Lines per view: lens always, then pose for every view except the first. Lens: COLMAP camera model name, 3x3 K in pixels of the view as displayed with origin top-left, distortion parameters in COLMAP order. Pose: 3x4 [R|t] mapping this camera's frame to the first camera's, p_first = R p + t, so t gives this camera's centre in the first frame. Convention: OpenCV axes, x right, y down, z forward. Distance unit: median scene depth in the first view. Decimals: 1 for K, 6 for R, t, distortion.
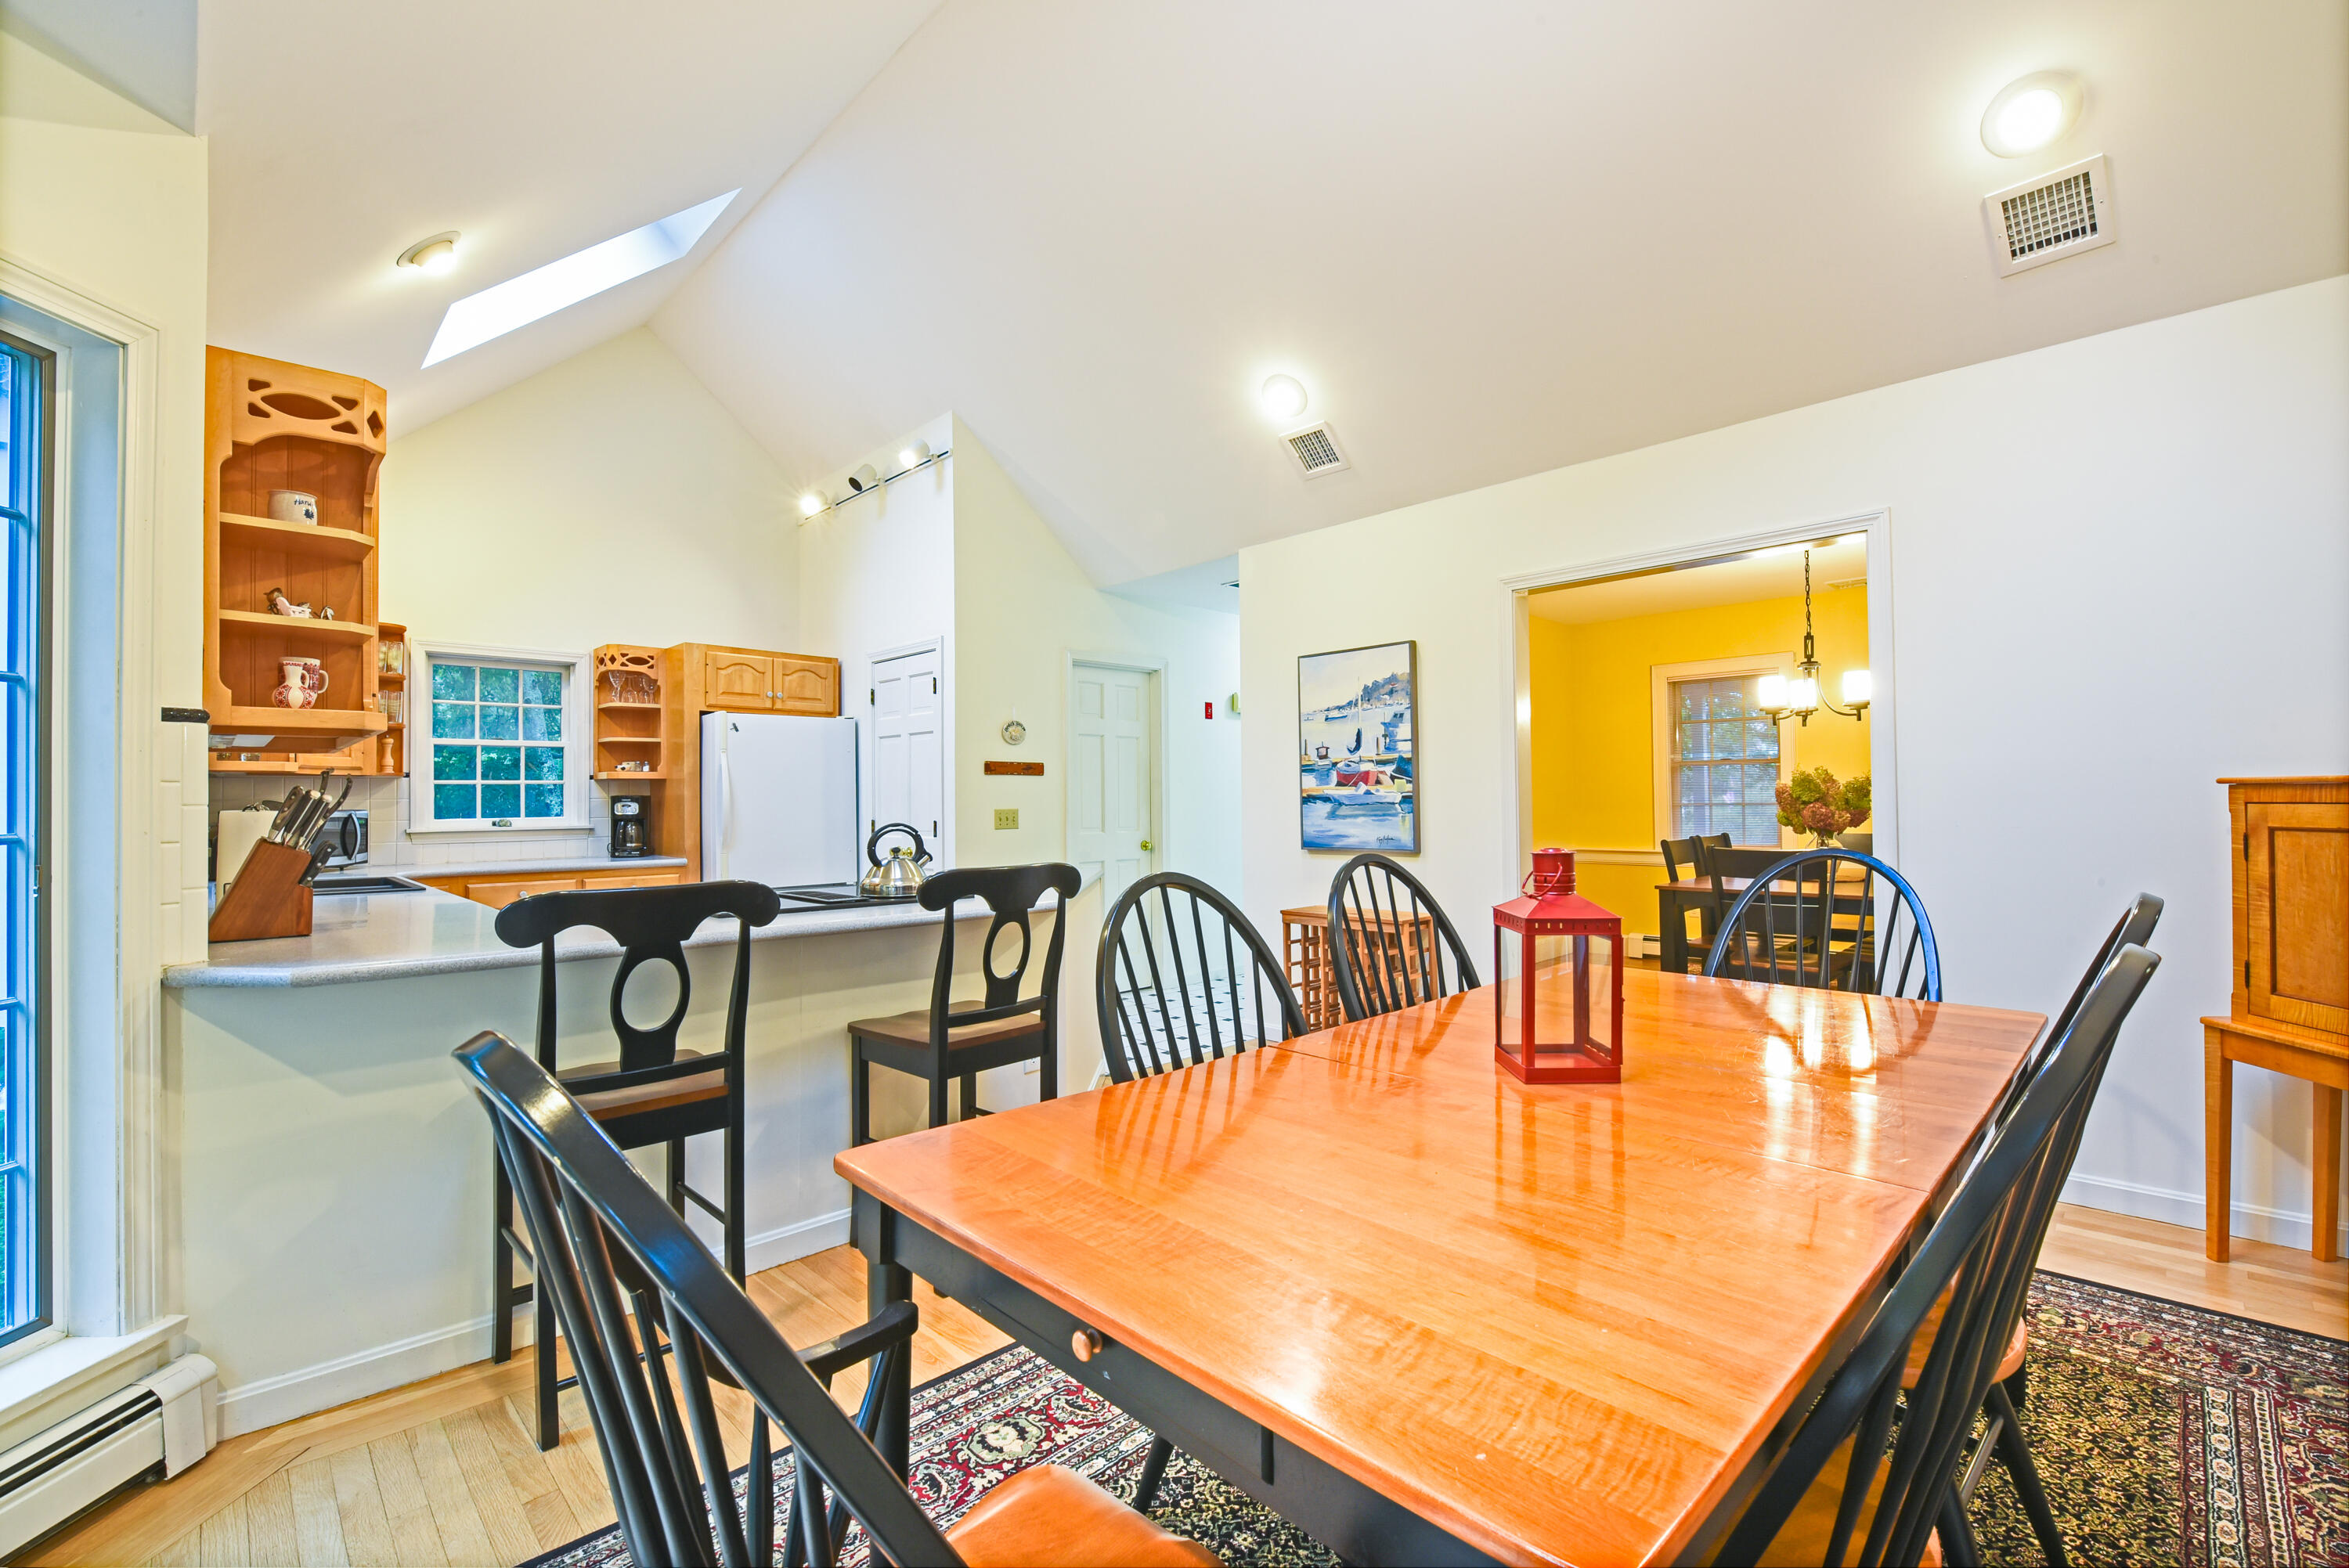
lens RADIAL K [[1007.7, 0, 1162.2], [0, 1007.7, 777.6], [0, 0, 1]] dist [0.001074, 0.000276]
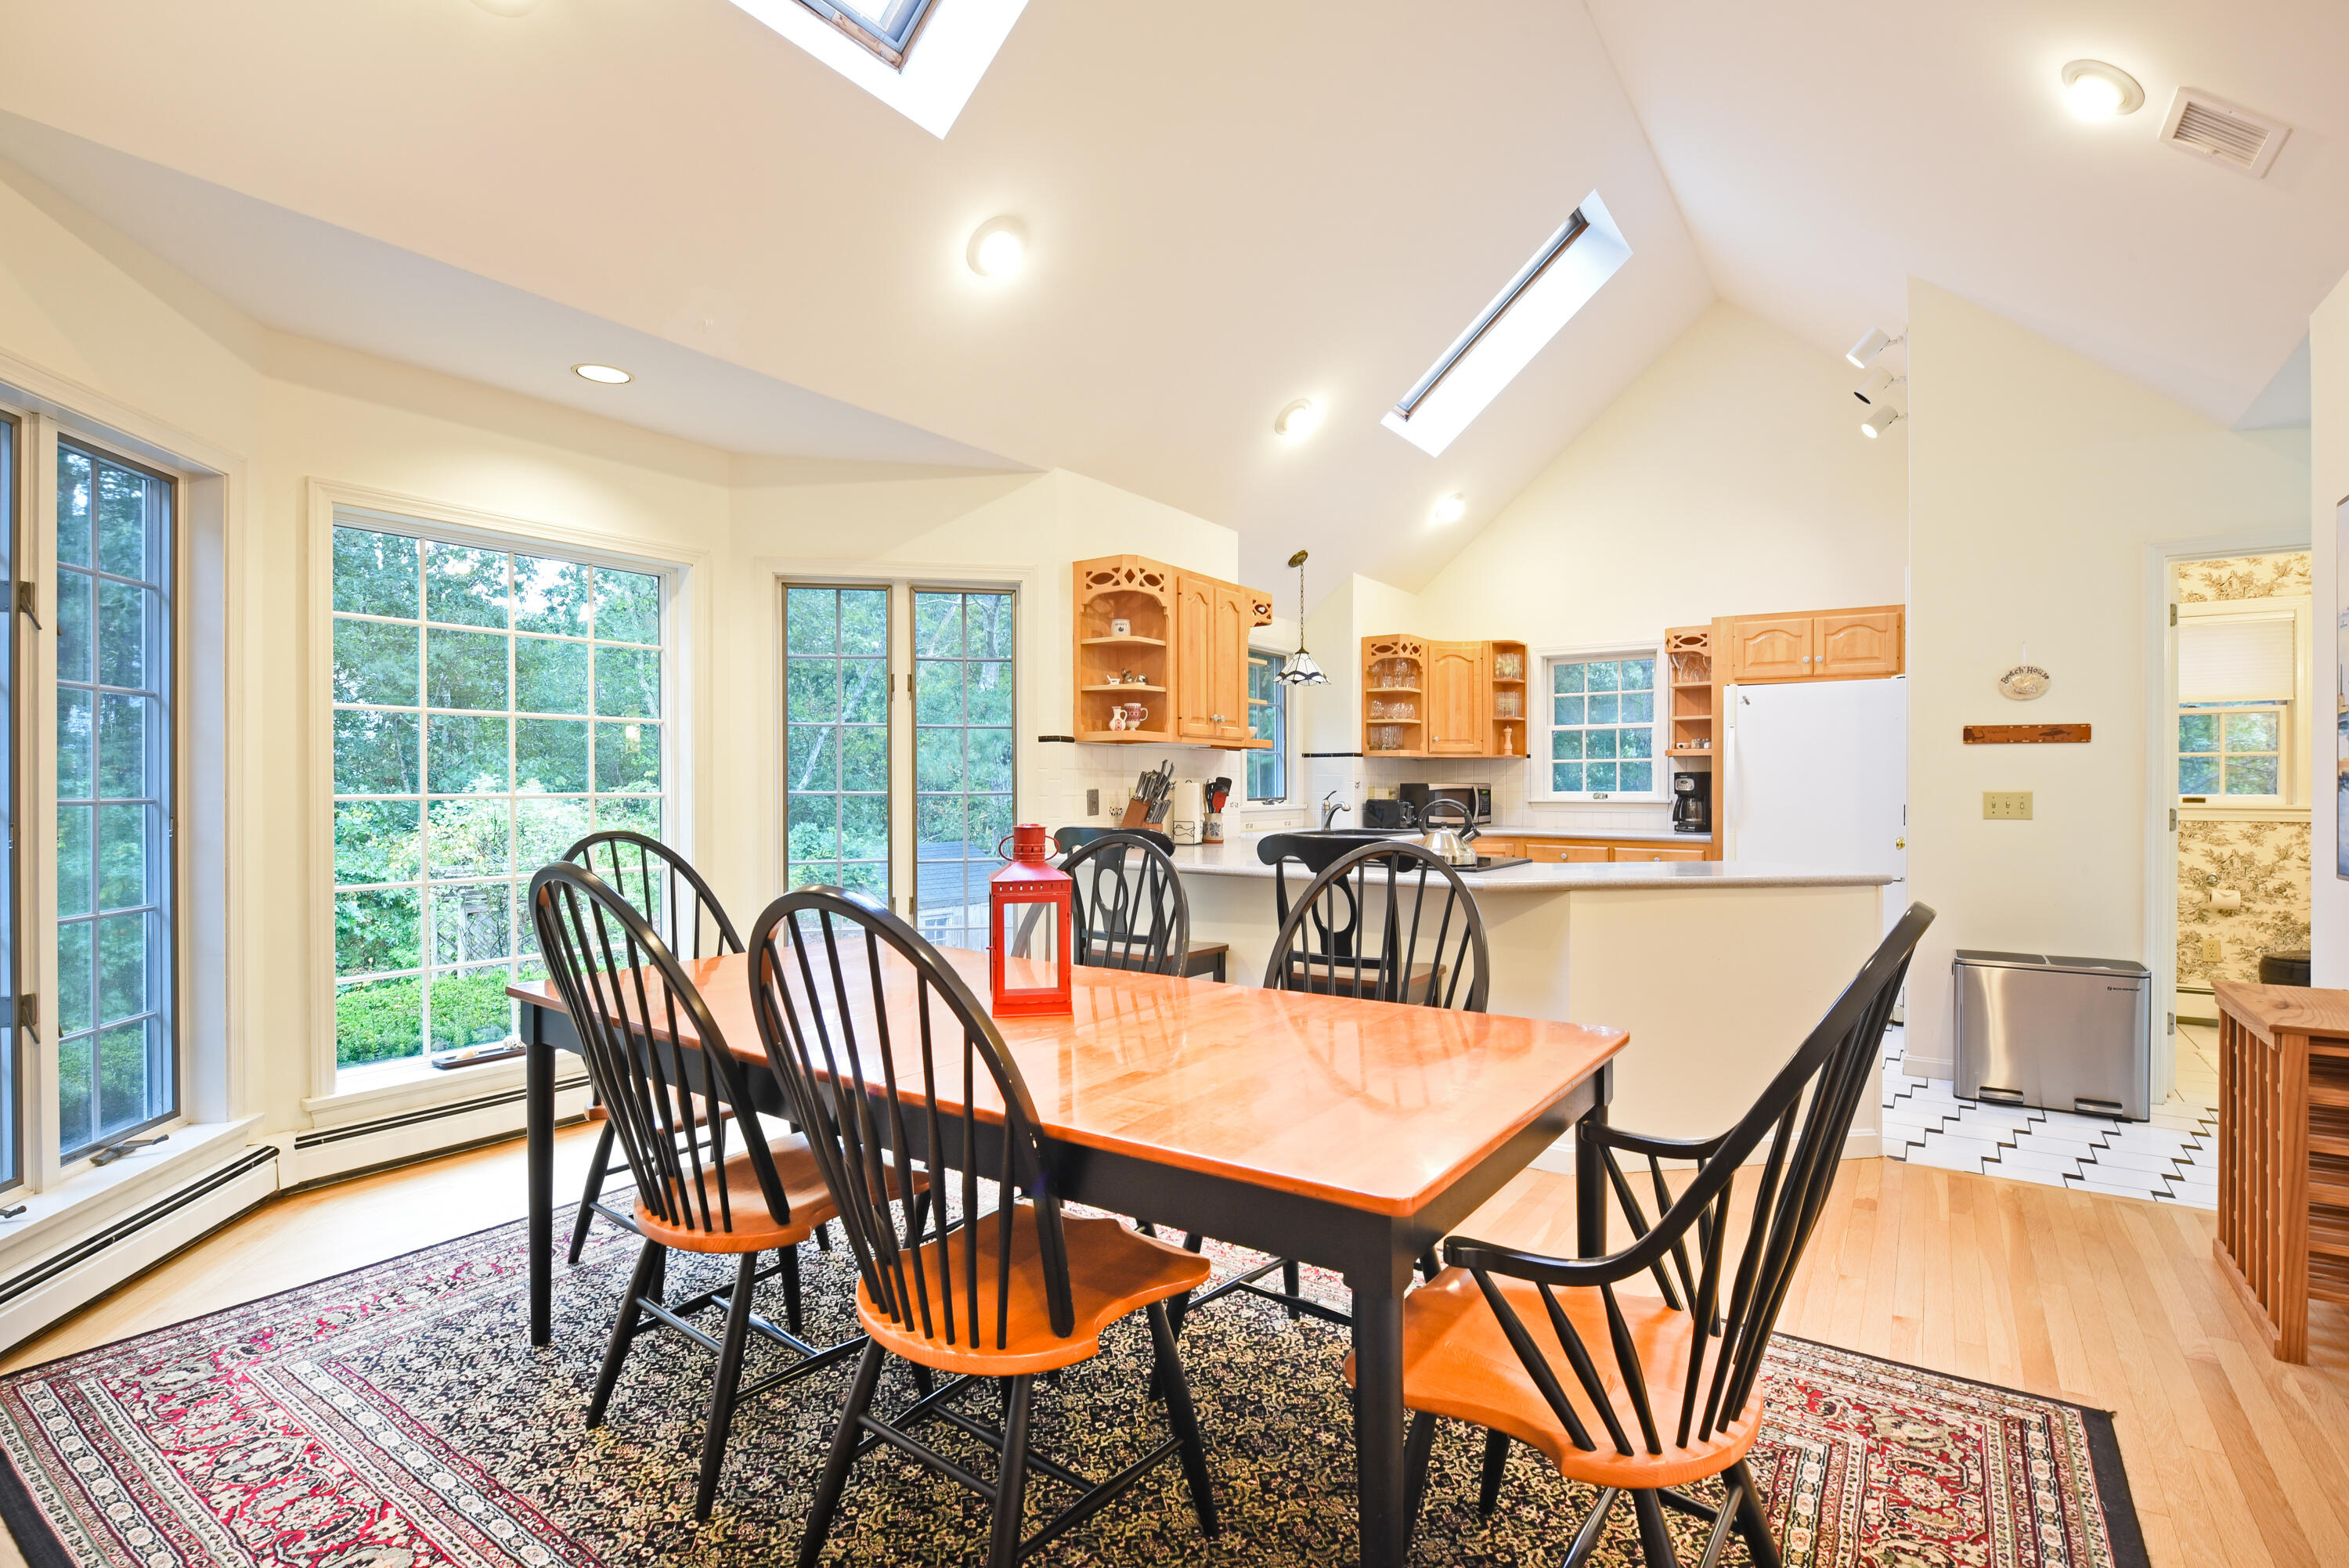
lens RADIAL K [[1120.3, 0, 1170.5], [0, 1120.3, 784.6], [0, 0, 1]] dist [-0.014022, -0.000291]
pose [[0.190381, 0.010794, -0.981651, 0.499764], [0.021260, 0.999660, 0.015115, 0.002149], [0.981480, -0.023747, 0.190086, 0.264226]]
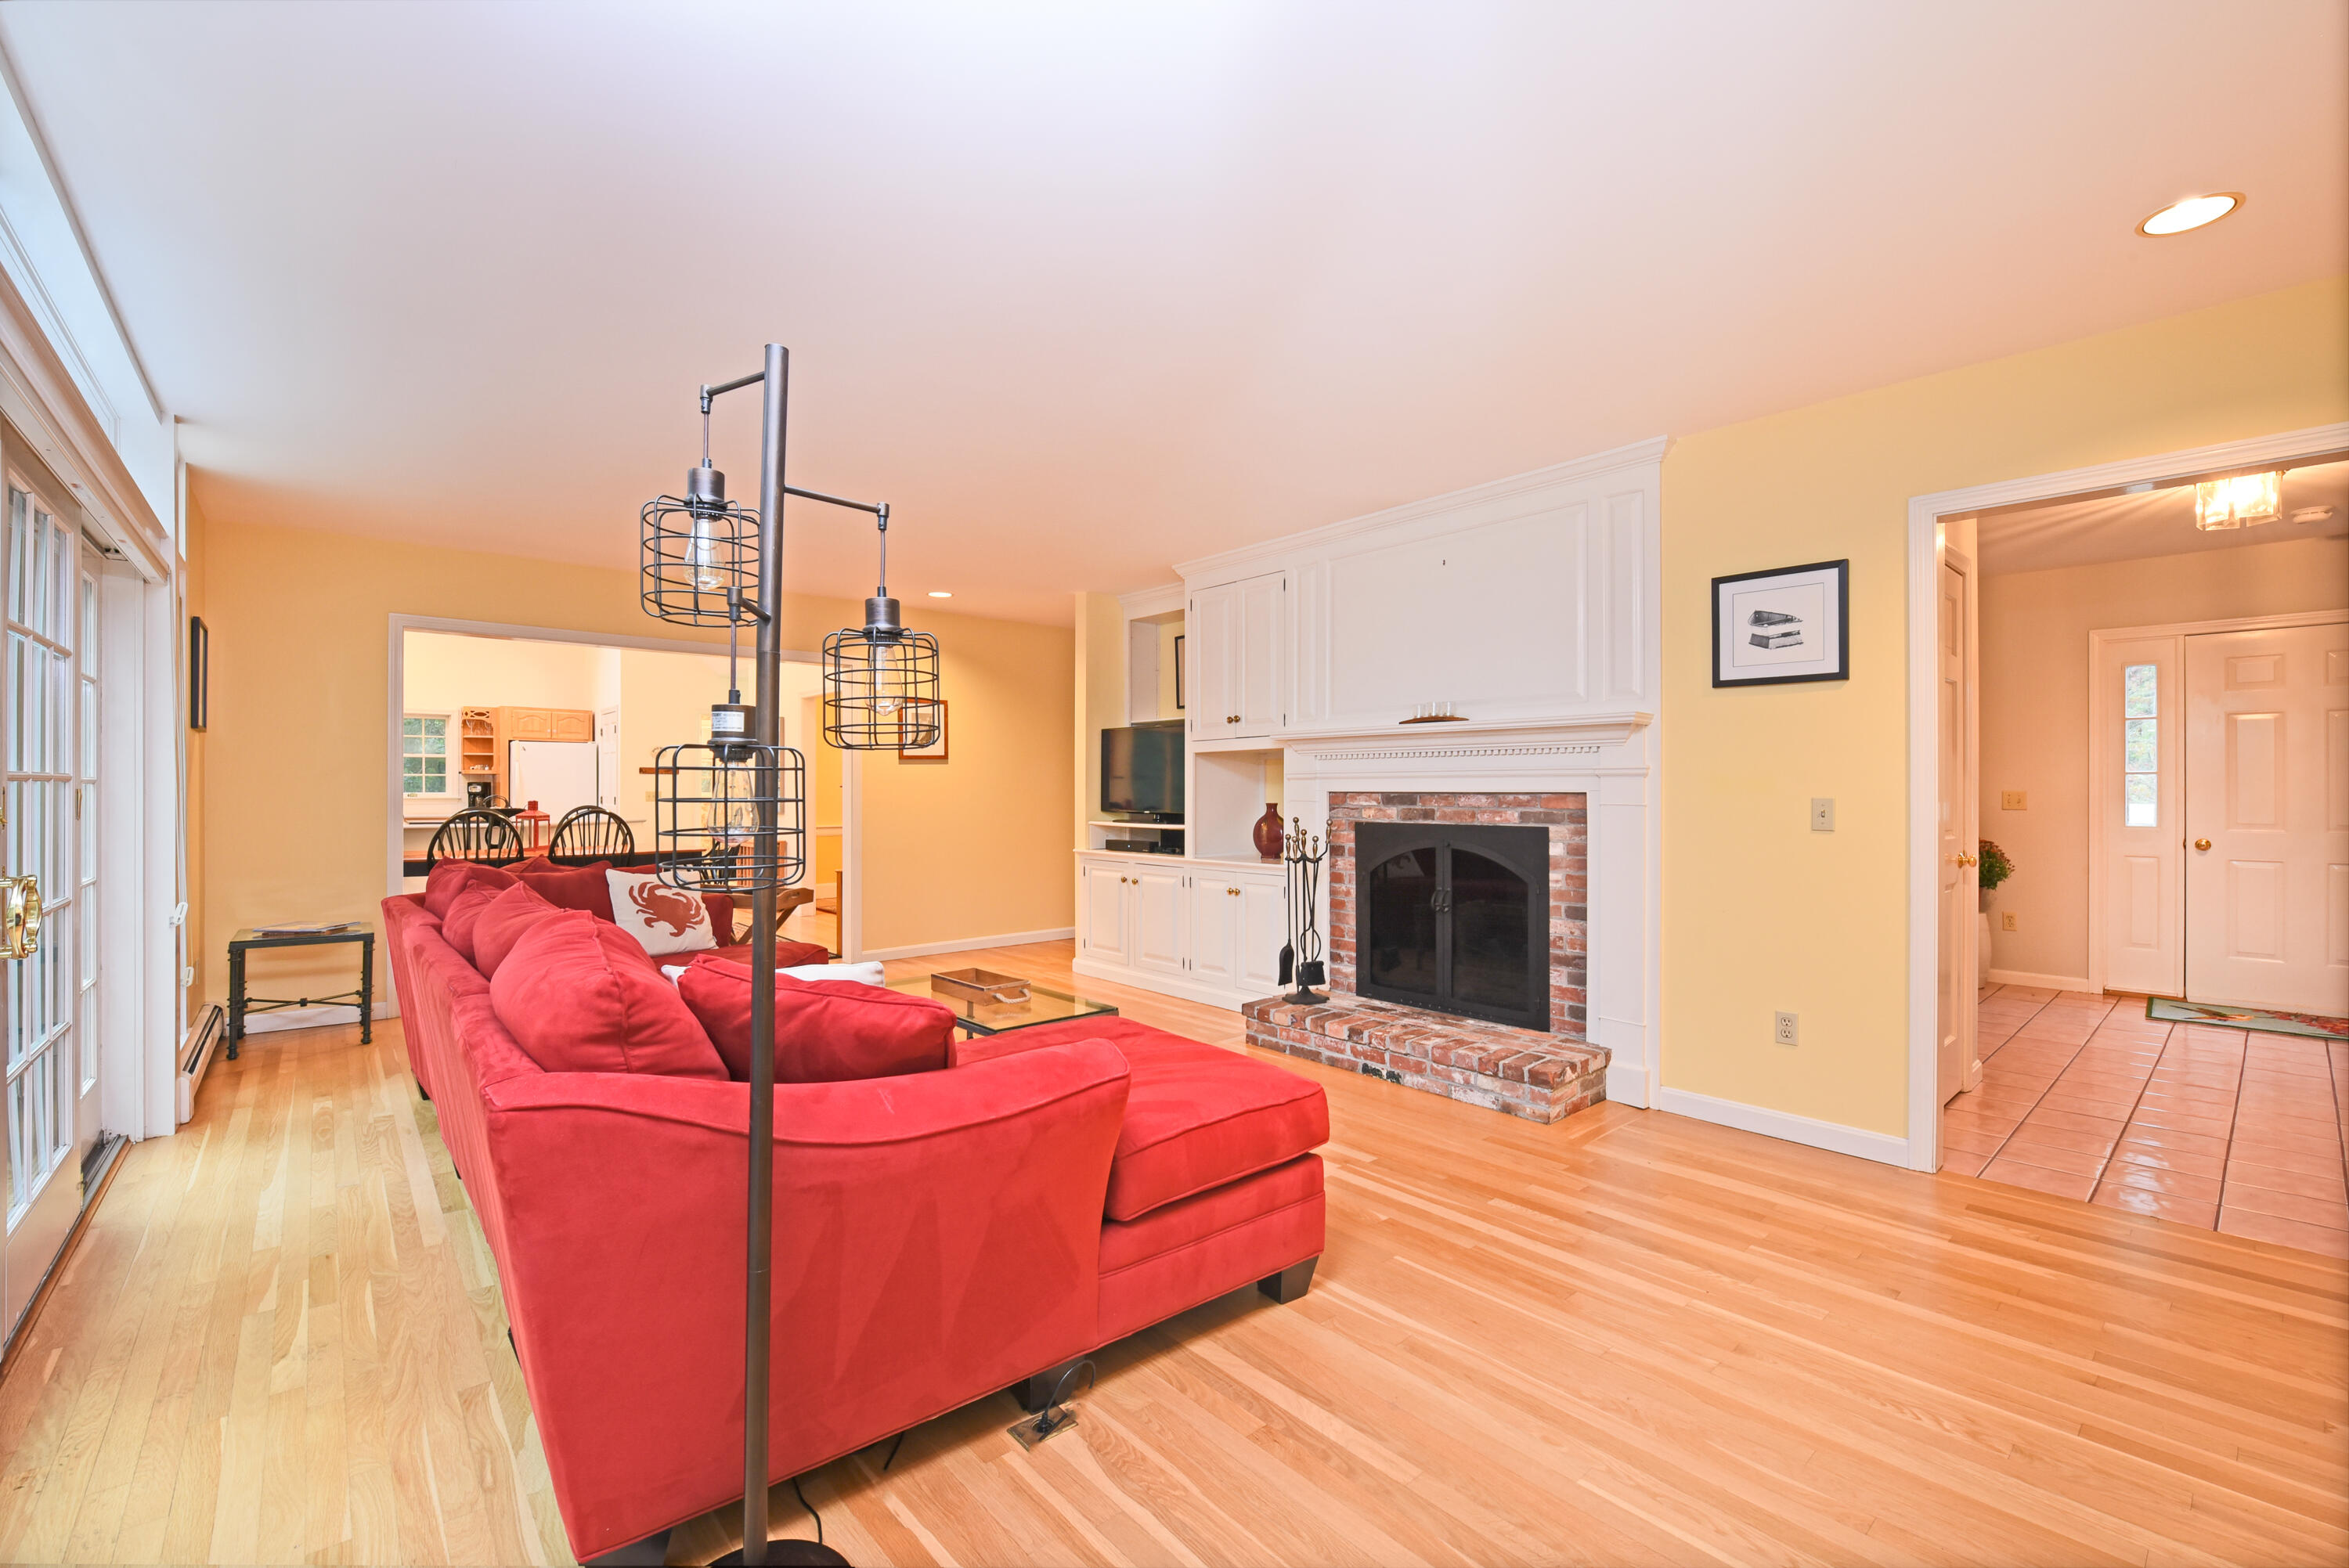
lens RADIAL K [[1007.7, 0, 1141.3], [0, 1007.7, 782.9], [0, 0, 1]] dist [0.001074, 0.000276]
pose [[0.995822, 0.010561, -0.090703, 0.960314], [-0.008935, 0.999792, 0.018315, -0.028943], [0.090878, -0.017428, 0.995710, -0.862504]]
